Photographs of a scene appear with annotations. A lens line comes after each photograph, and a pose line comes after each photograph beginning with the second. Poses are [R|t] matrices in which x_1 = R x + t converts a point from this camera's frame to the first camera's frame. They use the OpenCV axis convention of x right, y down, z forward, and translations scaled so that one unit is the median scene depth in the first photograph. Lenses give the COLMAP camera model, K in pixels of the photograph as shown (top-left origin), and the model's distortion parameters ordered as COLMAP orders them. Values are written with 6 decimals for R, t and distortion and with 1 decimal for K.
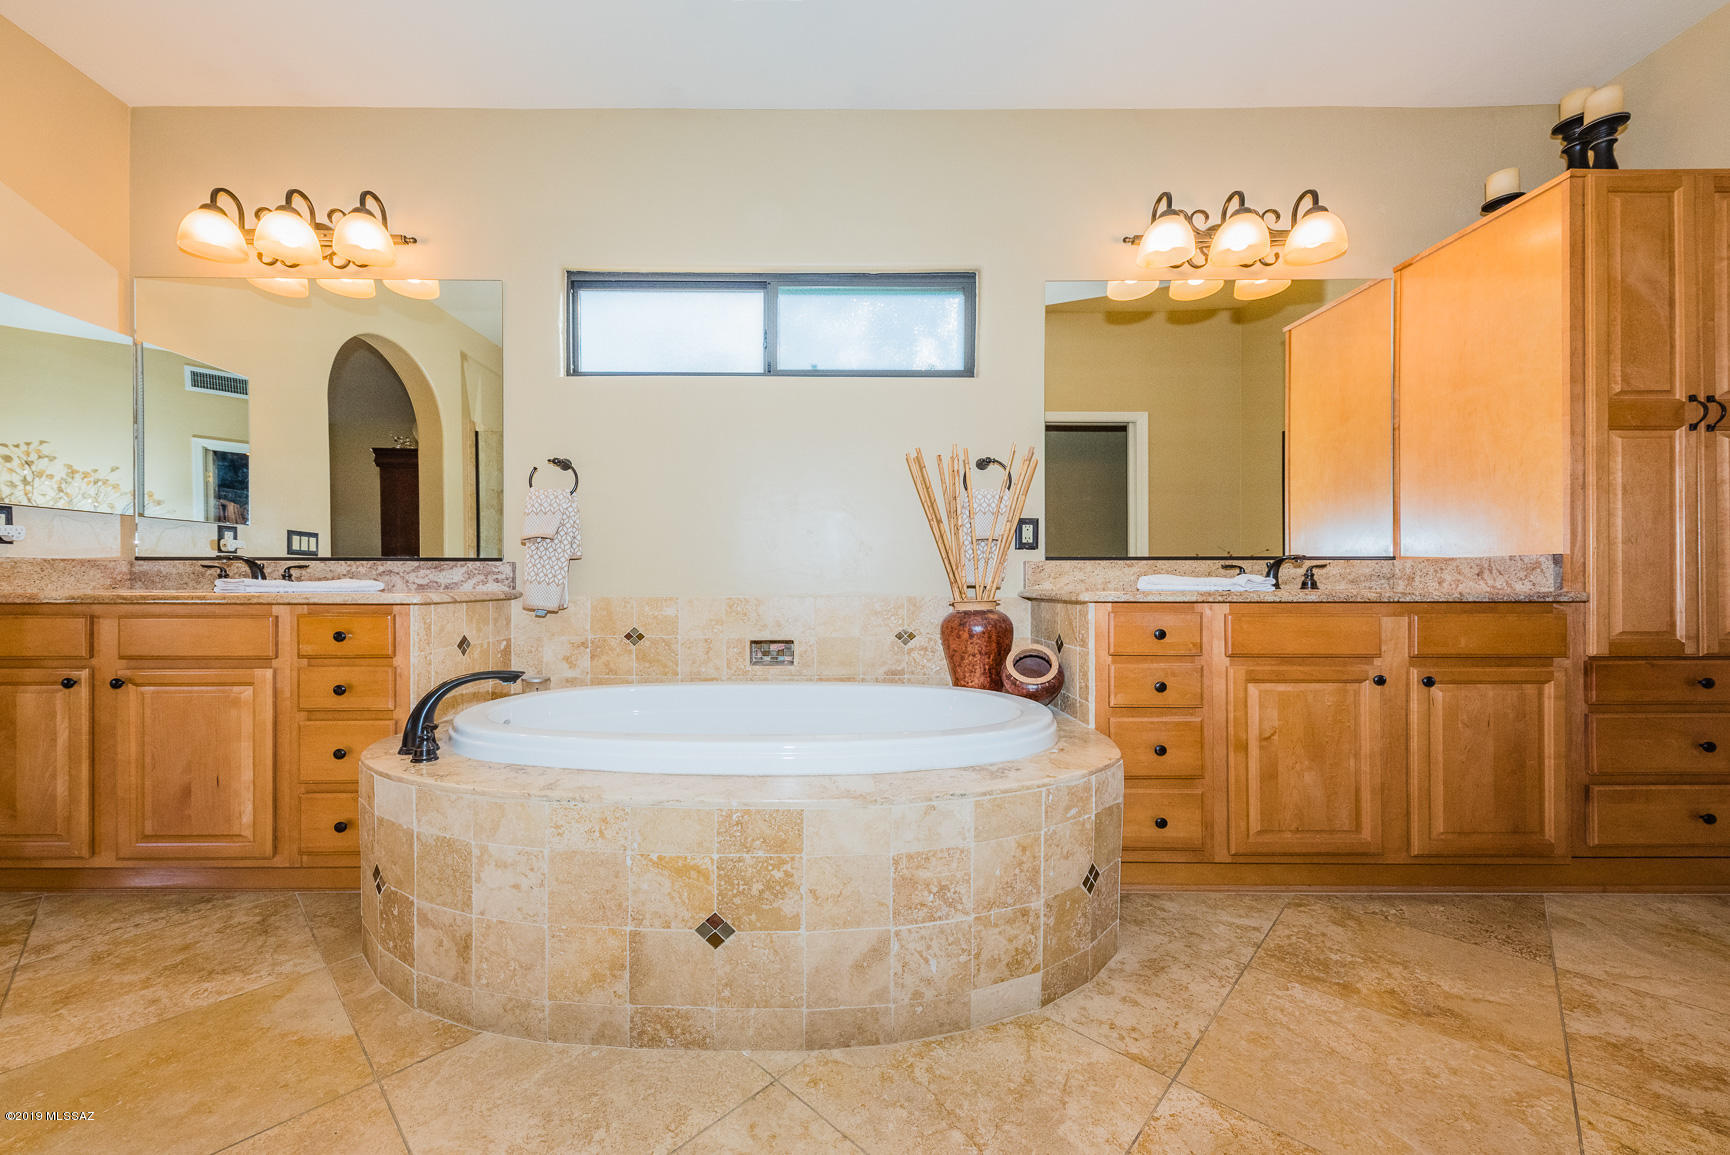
lens RADIAL K [[669.4, 0, 887.7], [0, 669.4, 578.5], [0, 0, 1]] dist [0.010929, -0.000179]
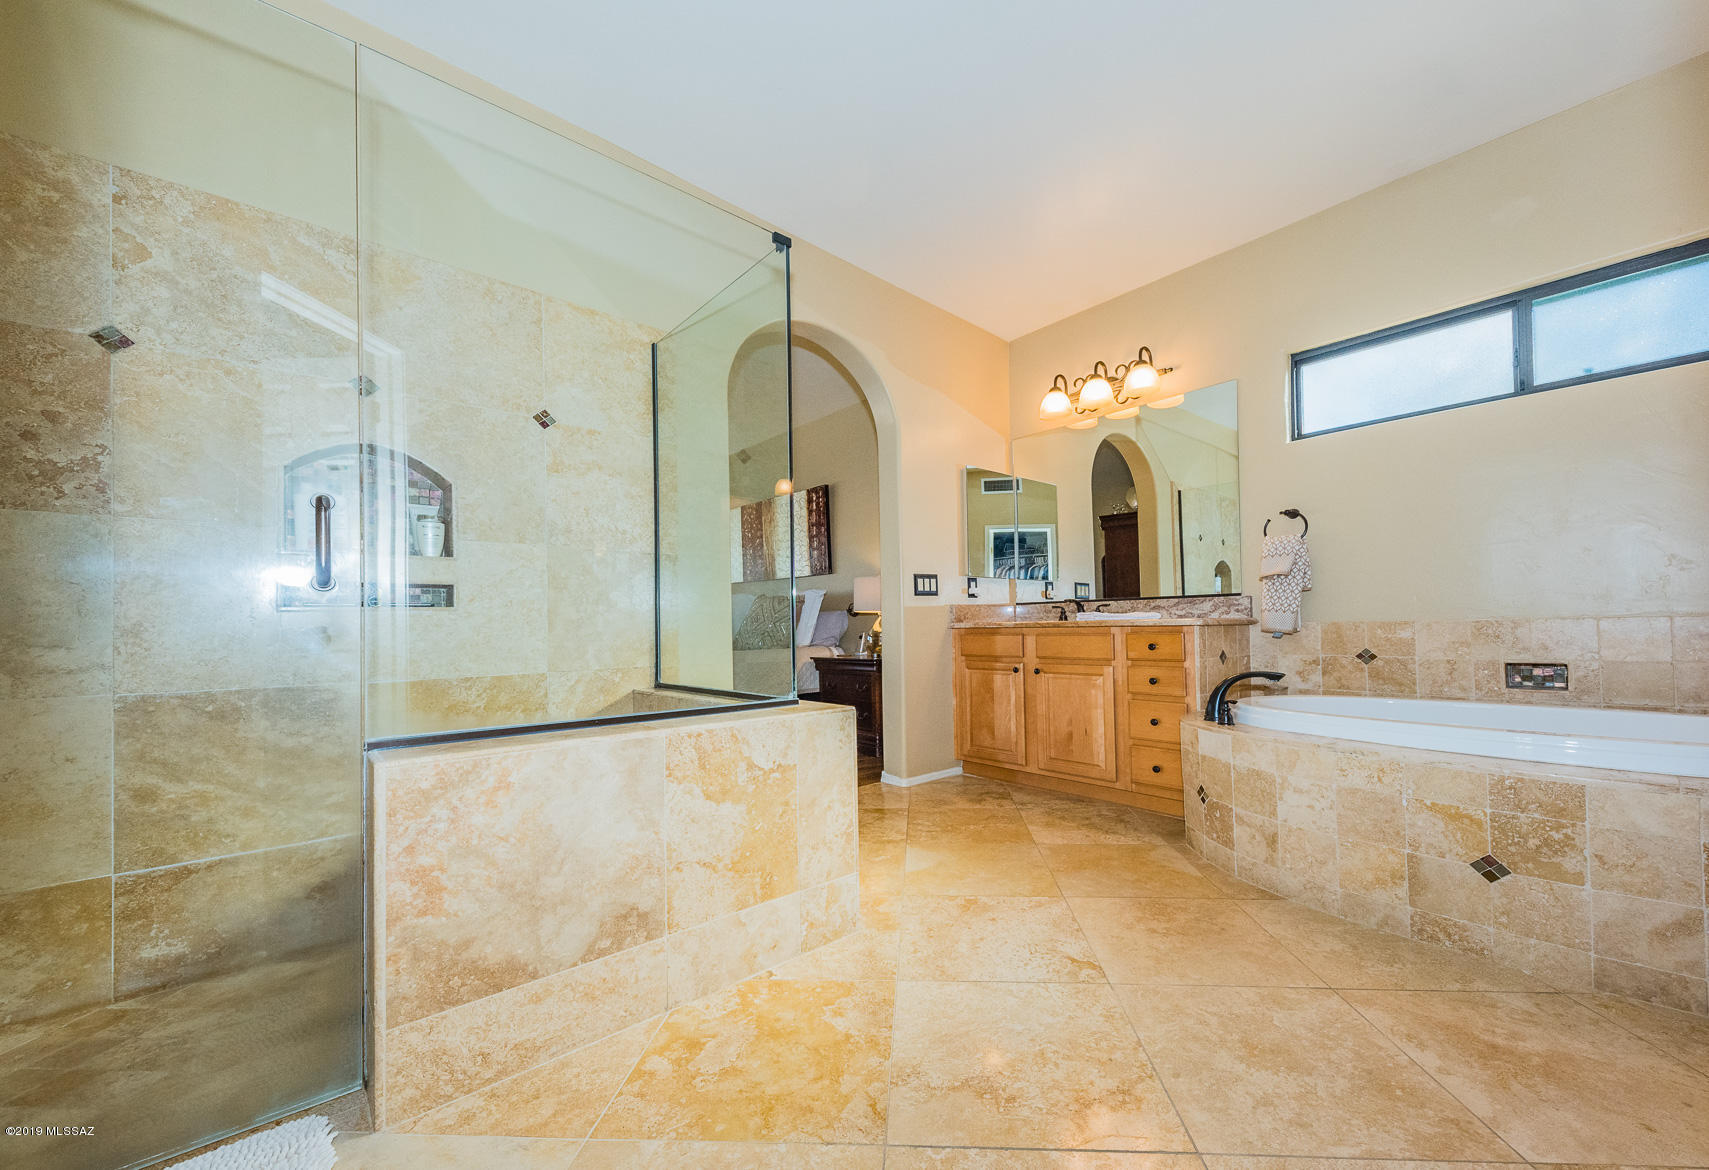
lens RADIAL K [[694.4, 0, 854.3], [0, 694.4, 614.0], [0, 0, 1]] dist [0.021952, -0.009339]
pose [[0.599282, -0.024560, -0.800162, 0.067455], [0.018524, 0.999687, -0.016811, 0.023554], [0.800324, -0.004748, 0.599549, -0.510427]]
